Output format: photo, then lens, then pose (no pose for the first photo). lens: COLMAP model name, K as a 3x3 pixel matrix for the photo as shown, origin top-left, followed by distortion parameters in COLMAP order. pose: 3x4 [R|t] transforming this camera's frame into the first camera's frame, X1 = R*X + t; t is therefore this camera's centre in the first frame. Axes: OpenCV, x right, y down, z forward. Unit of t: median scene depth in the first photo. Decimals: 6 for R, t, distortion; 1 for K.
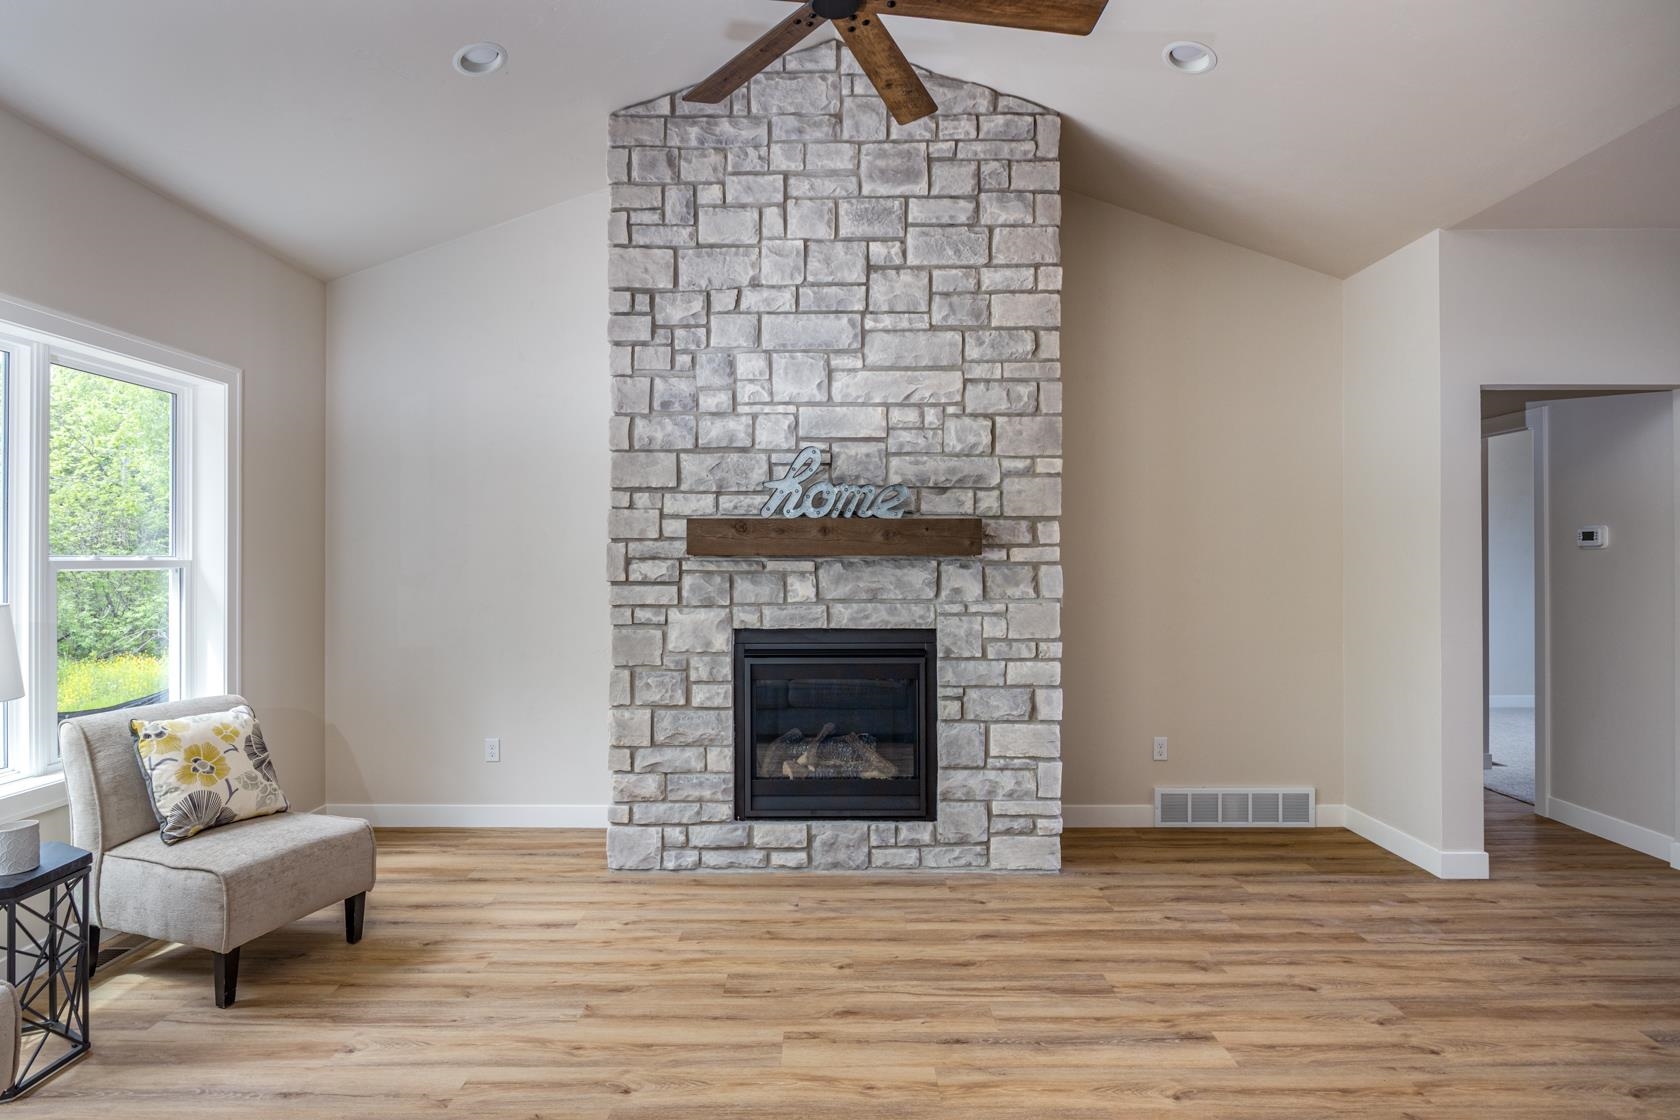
lens RADIAL K [[921.0, 0, 839.3], [0, 921.0, 556.8], [0, 0, 1]] dist [-0.002034, -0.000664]
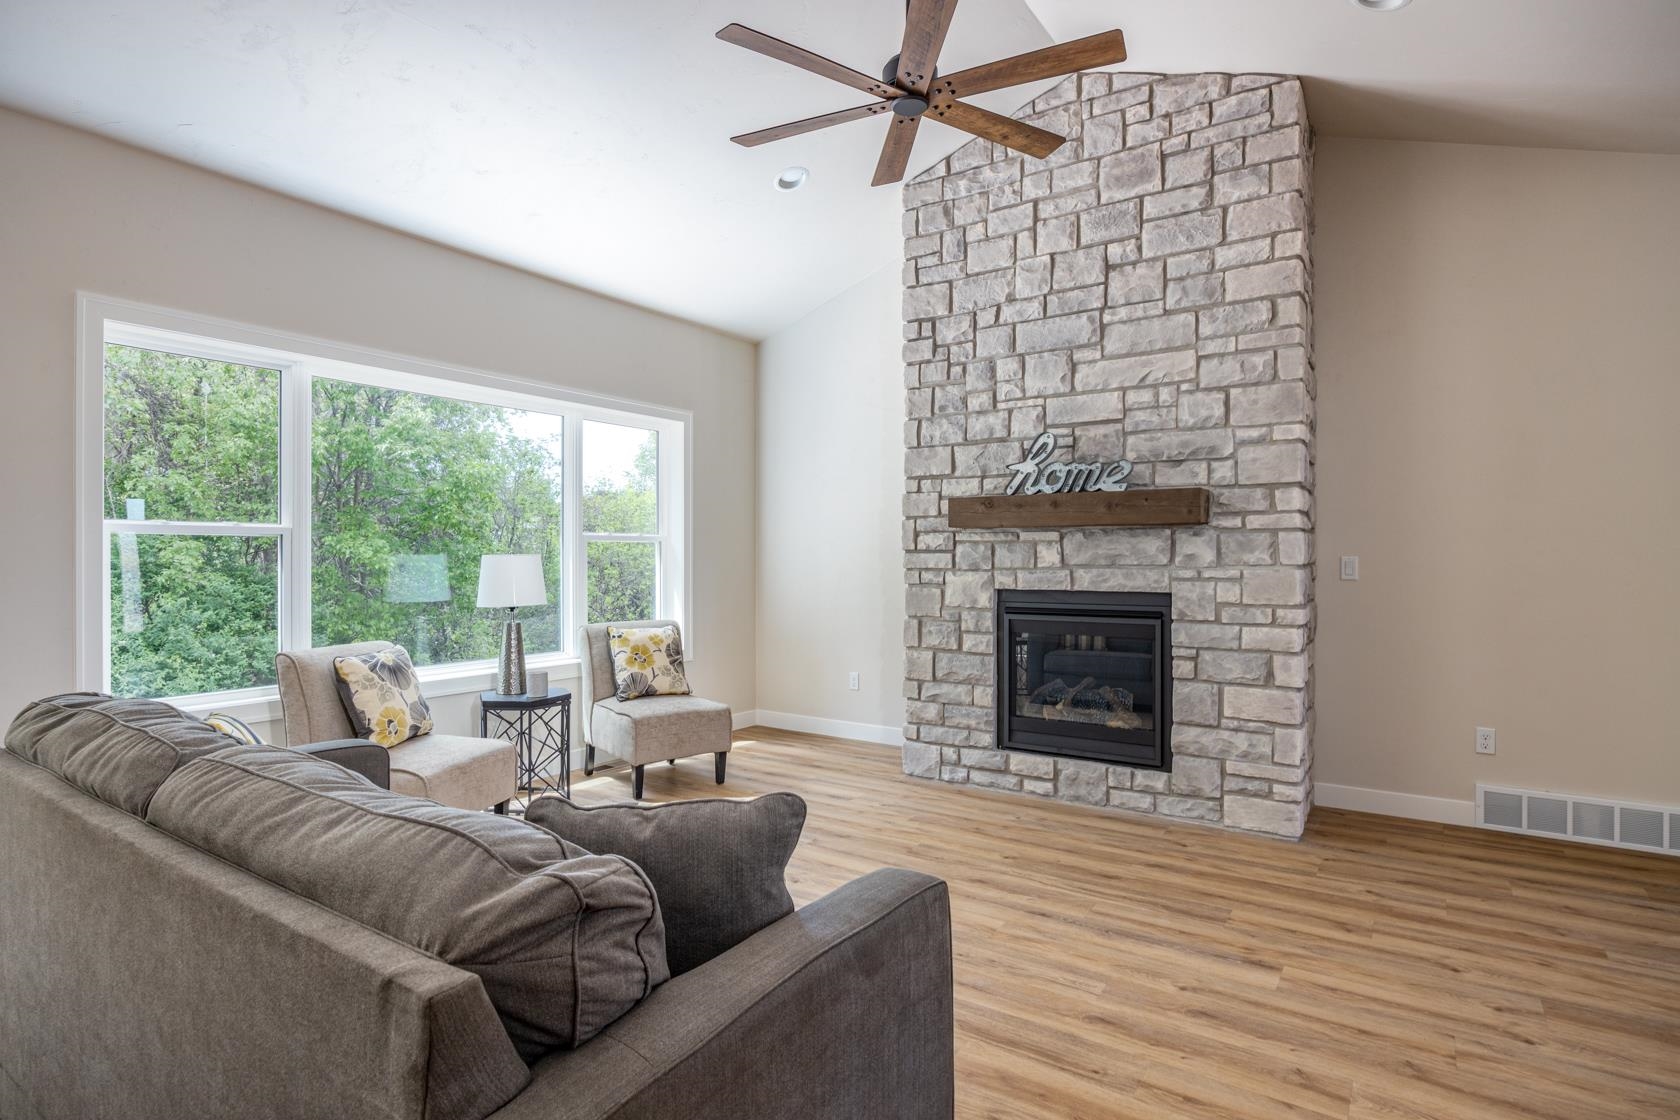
lens RADIAL K [[921.0, 0, 840.4], [0, 921.0, 561.8], [0, 0, 1]] dist [-0.002034, -0.000664]
pose [[0.813313, 0.000968, -0.581825, 0.420713], [0.000172, 0.999998, 0.001904, 0.040395], [0.581826, -0.001648, 0.813312, -0.096120]]
